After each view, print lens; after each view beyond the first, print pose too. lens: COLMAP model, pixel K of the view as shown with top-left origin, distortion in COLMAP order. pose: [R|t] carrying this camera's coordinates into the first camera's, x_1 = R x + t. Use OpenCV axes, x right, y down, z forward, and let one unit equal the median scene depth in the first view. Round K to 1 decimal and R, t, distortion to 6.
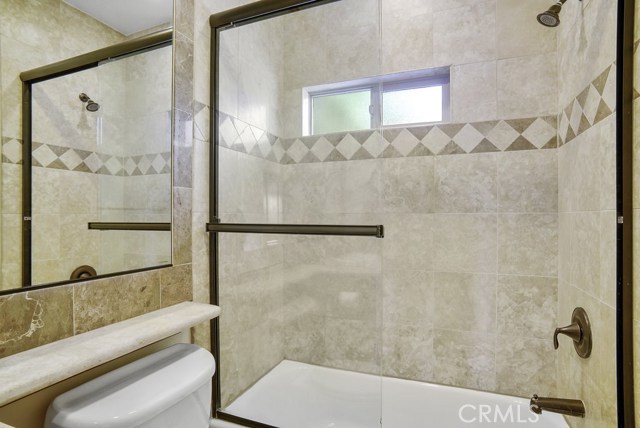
lens RADIAL K [[334.3, 0, 321.8], [0, 334.3, 216.4], [0, 0, 1]] dist [-0.081054, 0.046410]
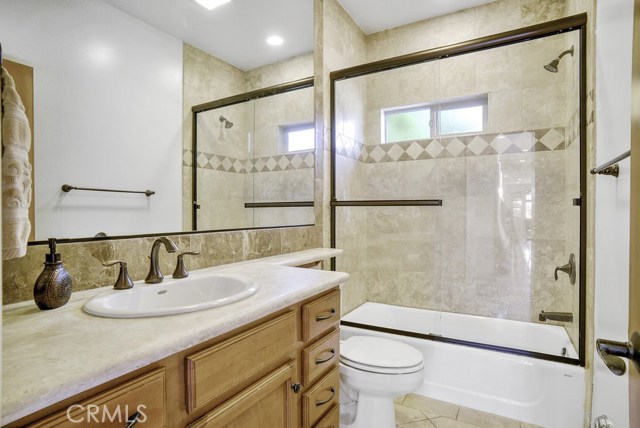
lens RADIAL K [[334.3, 0, 321.8], [0, 334.3, 216.4], [0, 0, 1]] dist [-0.081054, 0.046410]
pose [[0.990422, 0.000211, -0.138071, -0.123036], [0.001569, 0.999917, 0.012786, 0.056646], [0.138063, -0.012881, 0.990340, -0.485420]]
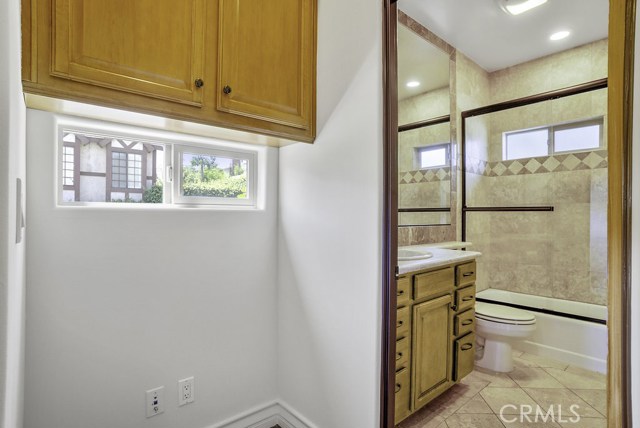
lens RADIAL K [[334.3, 0, 321.8], [0, 334.3, 216.4], [0, 0, 1]] dist [-0.081054, 0.046410]
pose [[0.894153, 0.004184, -0.447742, -0.150610], [-0.004618, 0.999989, 0.000121, 0.063689], [0.447738, 0.001960, 0.894163, -1.060493]]
